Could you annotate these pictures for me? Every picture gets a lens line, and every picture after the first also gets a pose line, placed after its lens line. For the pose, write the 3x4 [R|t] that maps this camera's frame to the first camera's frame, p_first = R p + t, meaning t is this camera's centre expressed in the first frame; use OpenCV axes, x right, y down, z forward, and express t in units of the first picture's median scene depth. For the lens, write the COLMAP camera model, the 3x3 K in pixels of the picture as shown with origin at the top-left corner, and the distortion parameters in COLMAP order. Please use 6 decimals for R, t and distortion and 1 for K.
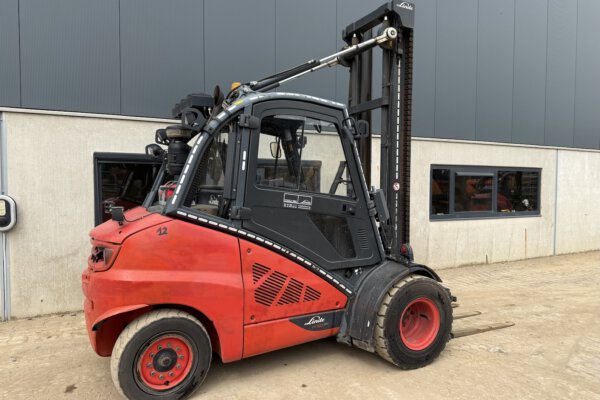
lens RADIAL K [[425.3, 0, 302.7], [0, 425.3, 200.6], [0, 0, 1]] dist [0.050467, -0.062557]
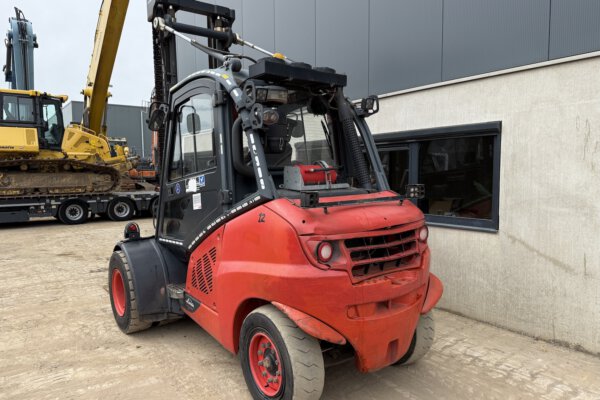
lens RADIAL K [[425.3, 0, 296.7], [0, 425.3, 205.8], [0, 0, 1]] dist [0.050467, -0.062557]
pose [[0.157158, 0.077199, -0.984552, 0.815247], [-0.025323, 0.996927, 0.074127, -0.021100], [0.987249, 0.013282, 0.158630, 0.873217]]
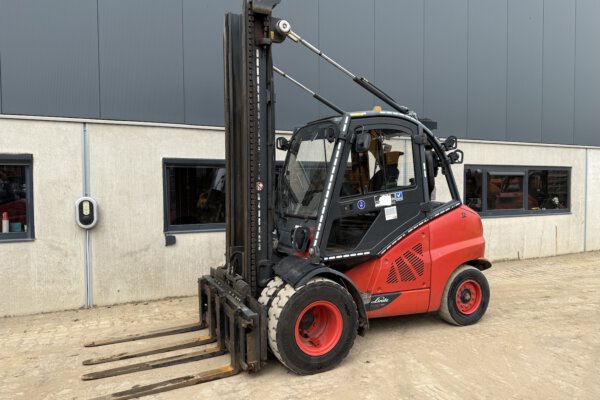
lens RADIAL K [[425.3, 0, 301.0], [0, 425.3, 199.0], [0, 0, 1]] dist [0.050467, -0.062557]
pose [[0.999054, -0.007875, -0.042762, -0.086105], [0.007622, 0.999952, -0.006081, 0.003967], [0.042808, 0.005750, 0.999067, -0.101881]]
